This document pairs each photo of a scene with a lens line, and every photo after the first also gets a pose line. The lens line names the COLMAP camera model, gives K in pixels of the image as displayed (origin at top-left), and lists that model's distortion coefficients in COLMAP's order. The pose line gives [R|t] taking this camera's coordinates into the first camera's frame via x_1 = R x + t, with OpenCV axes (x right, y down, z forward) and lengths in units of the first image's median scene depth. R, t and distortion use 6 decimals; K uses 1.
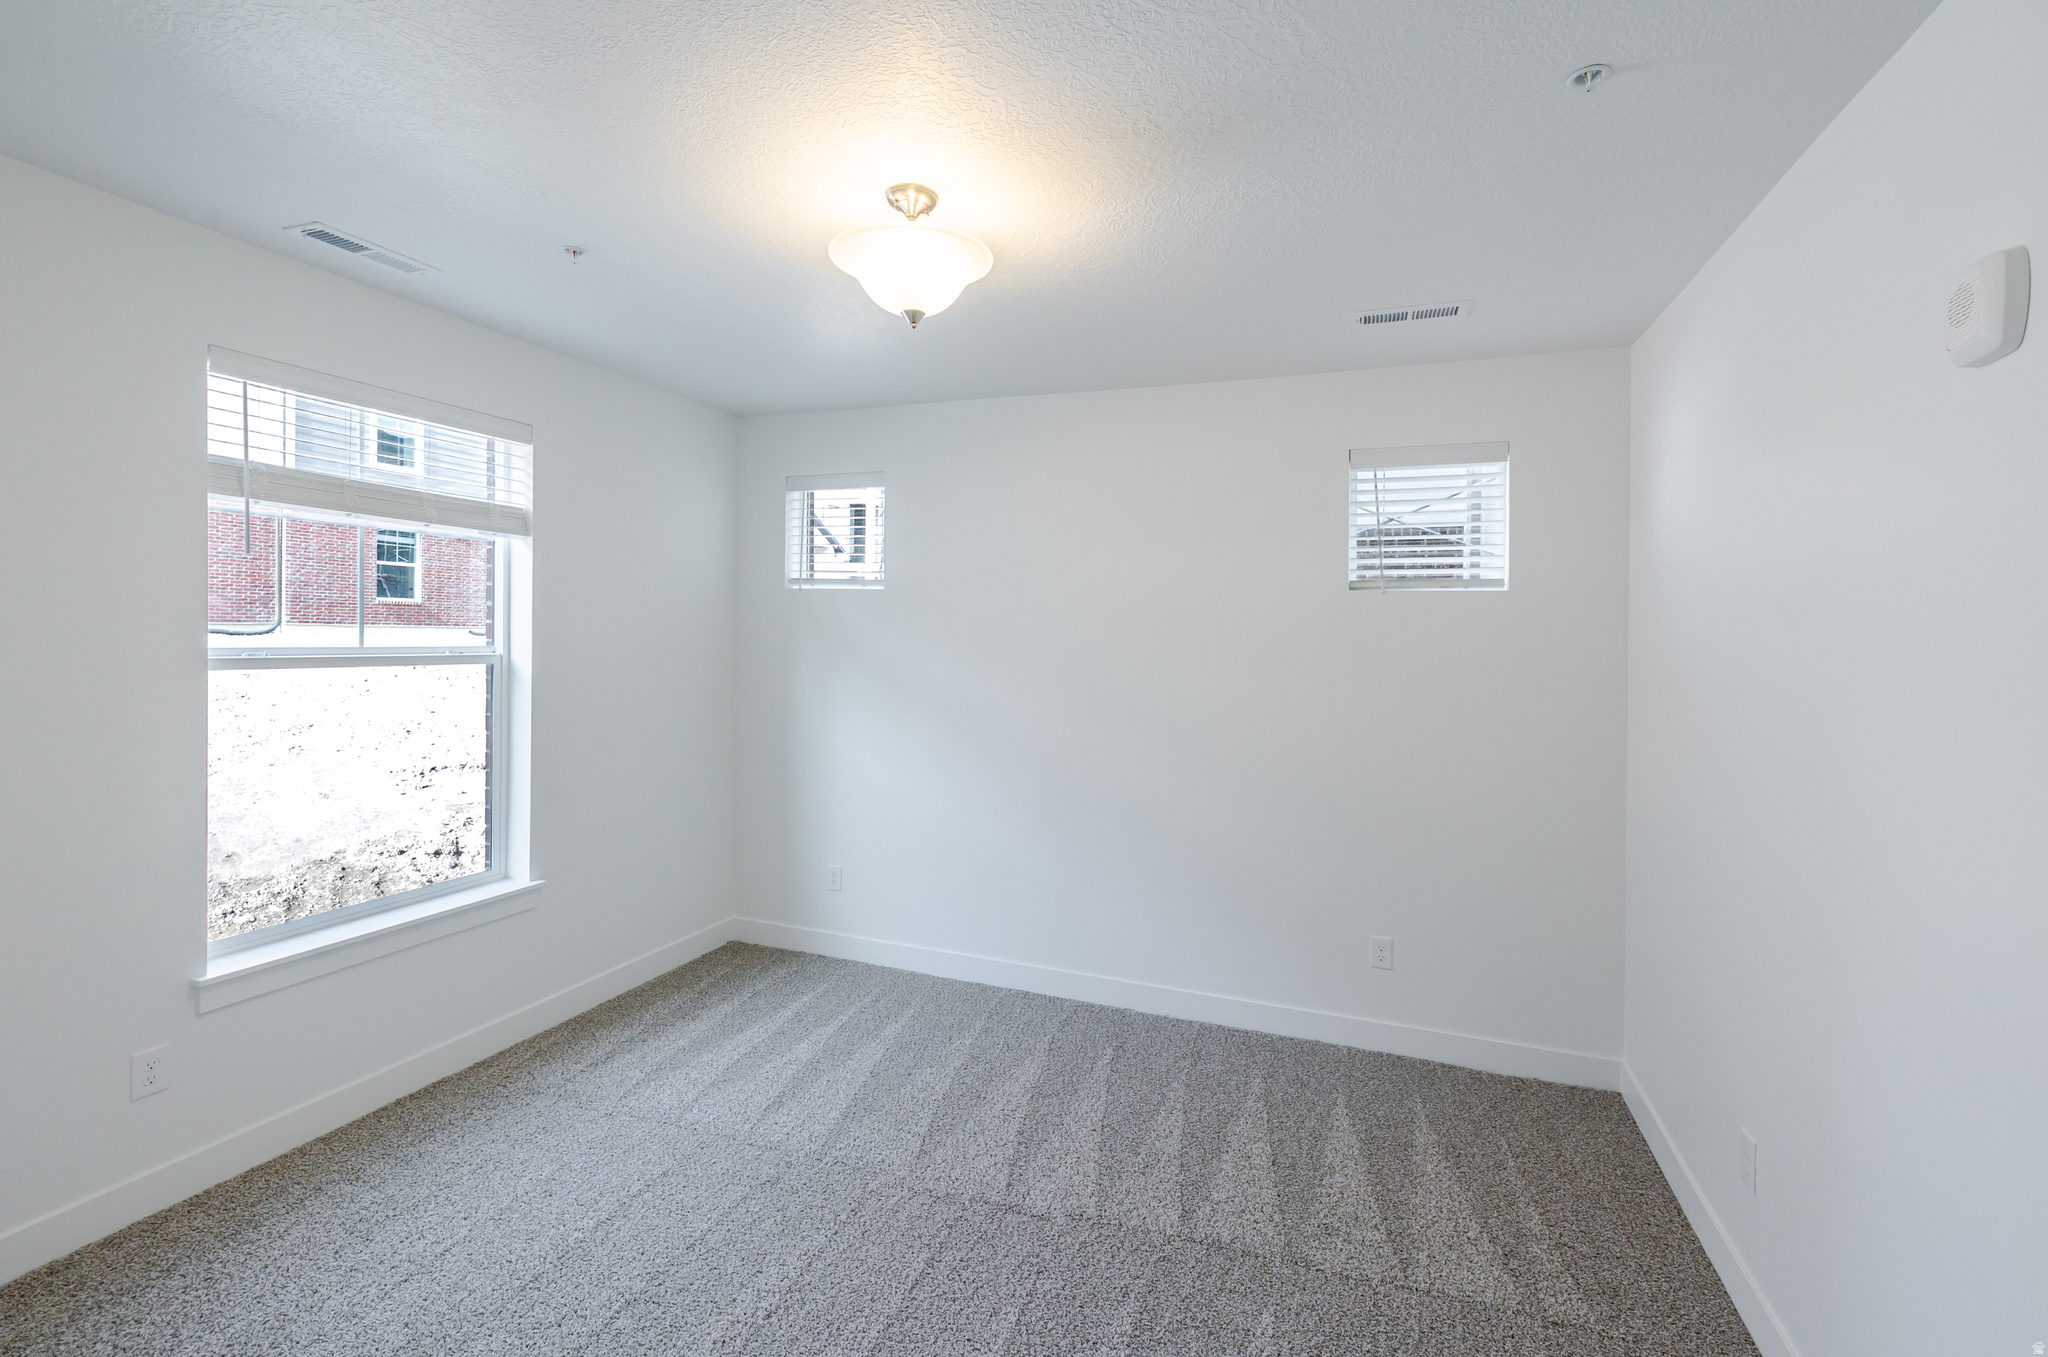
lens RADIAL K [[890.2, 0, 1028.2], [0, 890.2, 644.3], [0, 0, 1]] dist [0.000987, 0.000058]
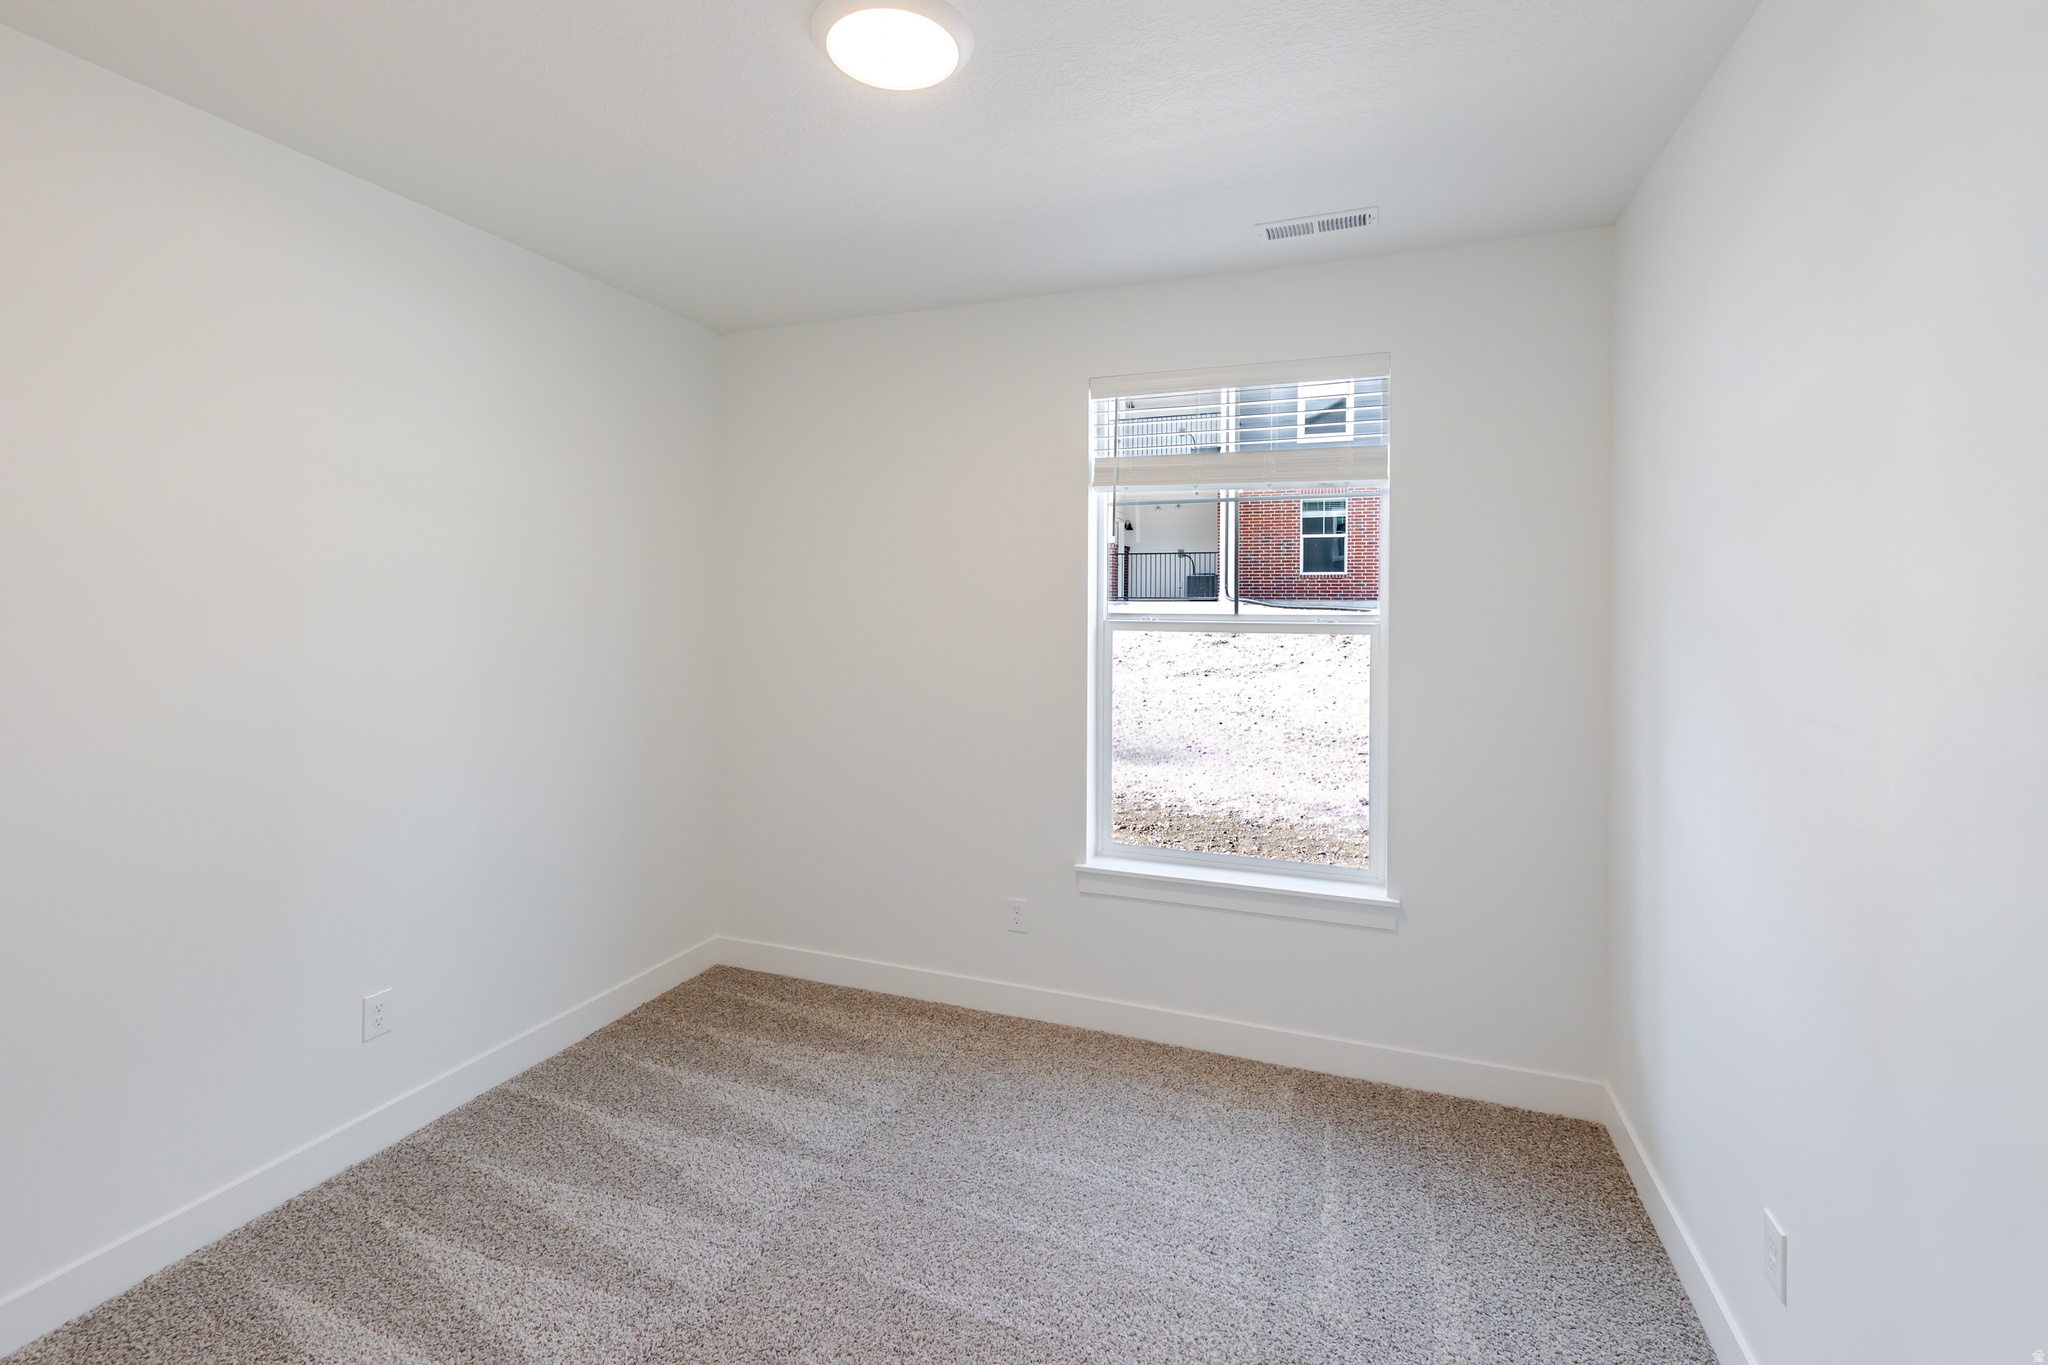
lens RADIAL K [[877.5, 0, 1042.2], [0, 877.5, 611.7], [0, 0, 1]] dist [0.003535, 0.000367]
pose [[0.018208, 0.009922, -0.999785, 0.324505], [-0.009914, 0.999903, 0.009742, -0.008330], [0.999785, 0.009734, 0.018304, 0.838710]]
